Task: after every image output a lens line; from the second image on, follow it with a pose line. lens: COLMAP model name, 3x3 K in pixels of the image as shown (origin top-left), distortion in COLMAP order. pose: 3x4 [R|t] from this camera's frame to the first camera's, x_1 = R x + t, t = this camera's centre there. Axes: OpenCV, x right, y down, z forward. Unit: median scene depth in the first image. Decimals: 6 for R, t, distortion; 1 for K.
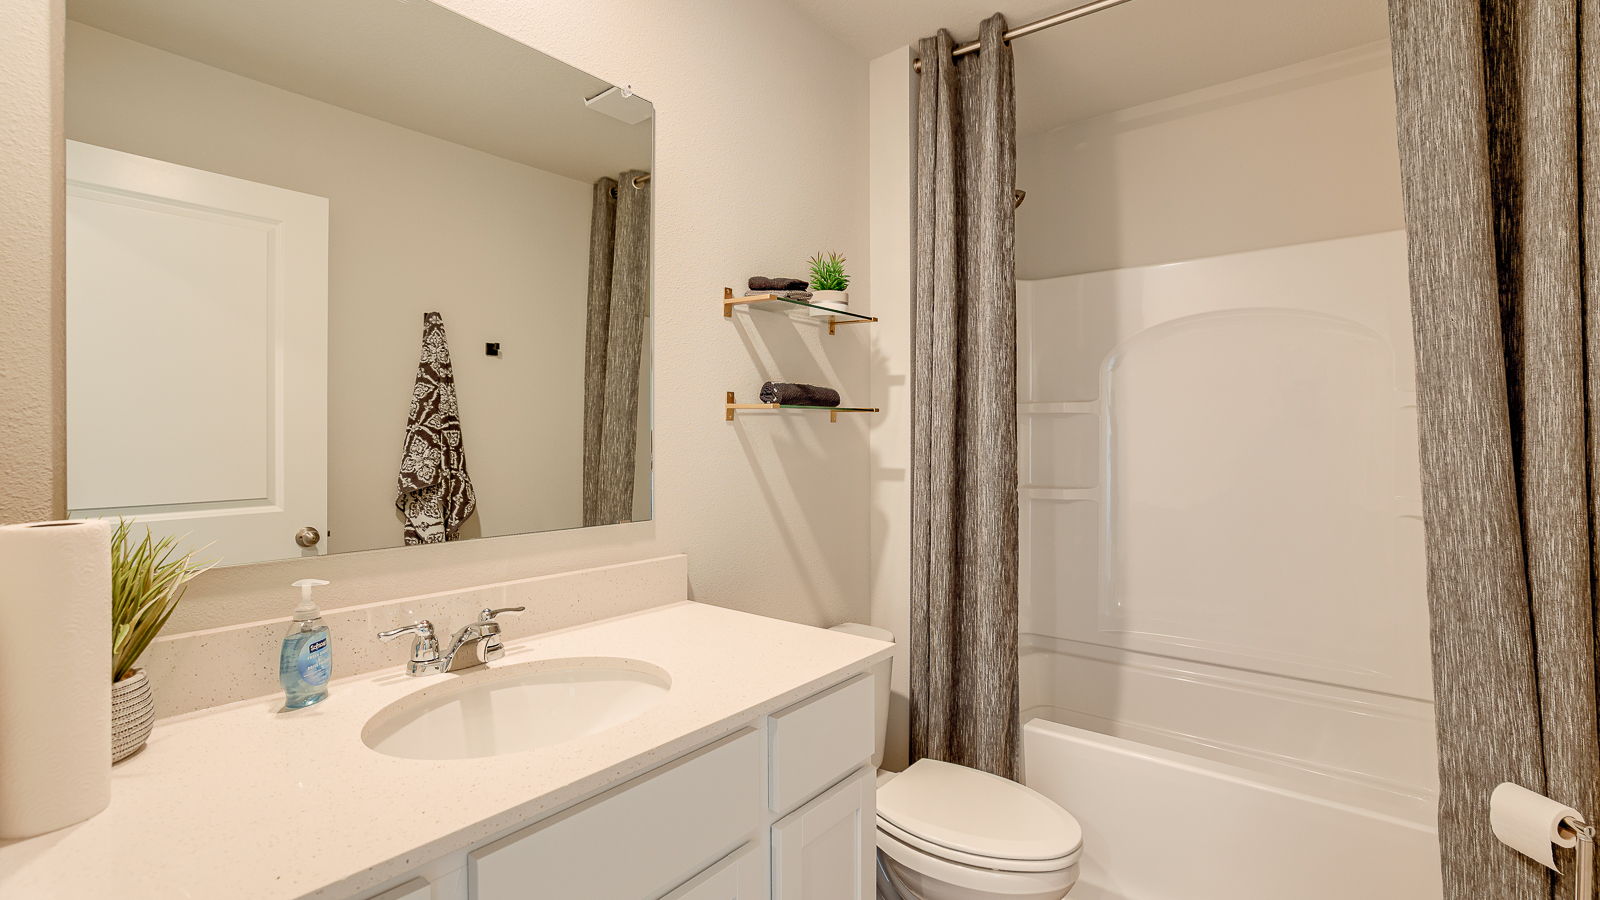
lens RADIAL K [[725.0, 0, 789.8], [0, 725.0, 445.2], [0, 0, 1]] dist [0.004869, 0.008764]
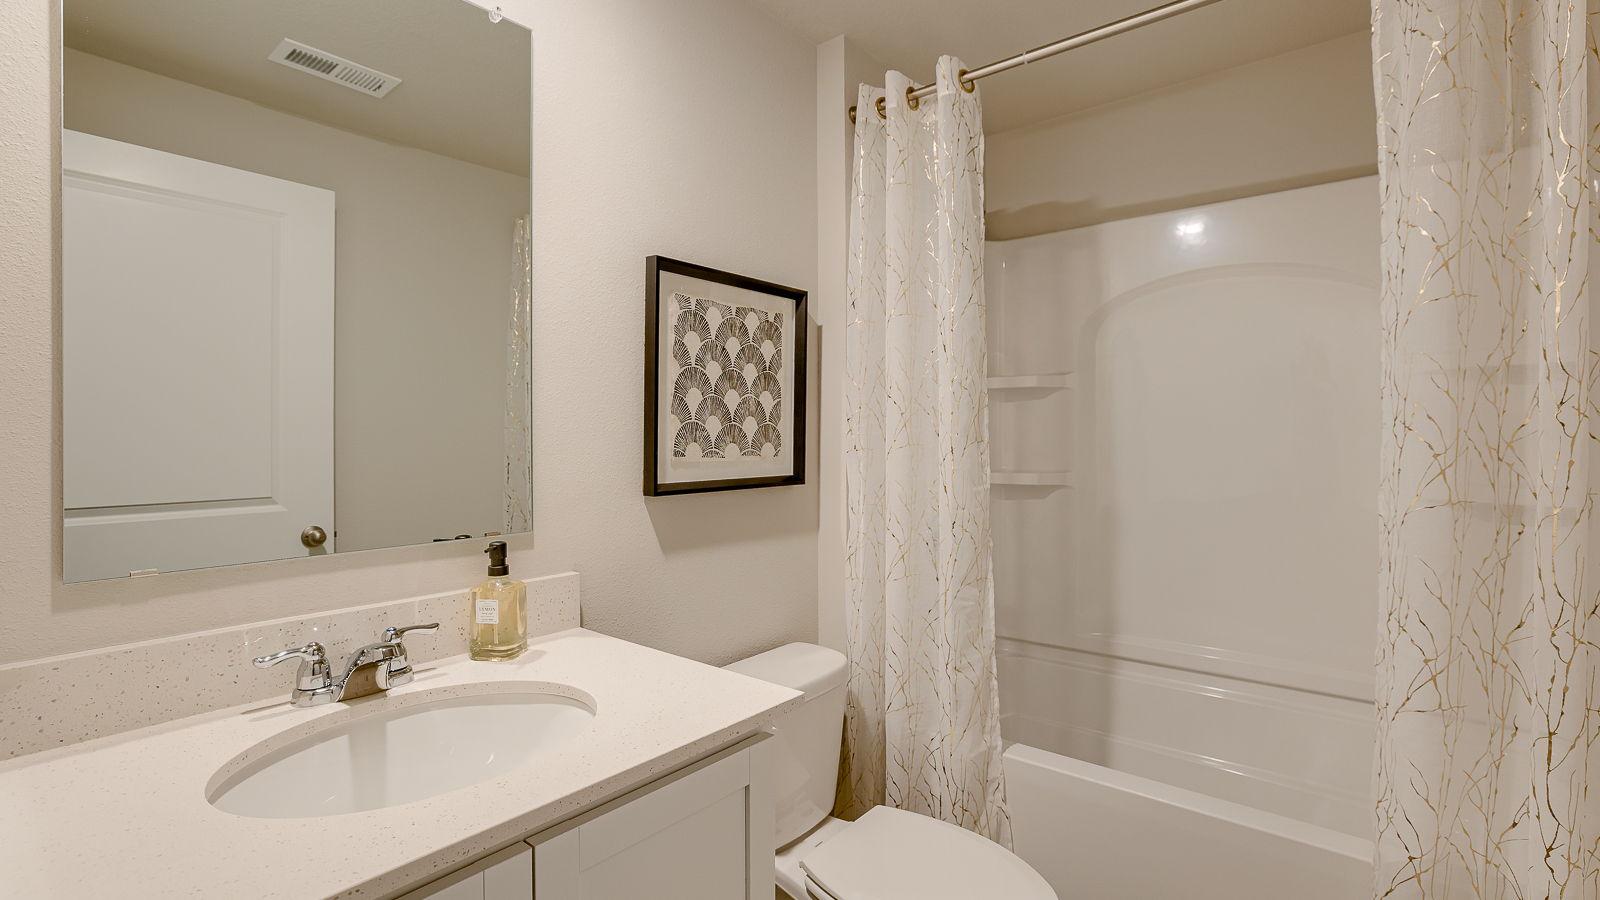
lens RADIAL K [[725.0, 0, 811.1], [0, 725.0, 444.8], [0, 0, 1]] dist [0.004869, 0.008764]
pose [[0.999691, -0.002532, -0.024735, 0.116471], [0.002633, 0.999988, 0.004023, 0.001029], [0.024724, -0.004087, 0.999686, 0.132346]]
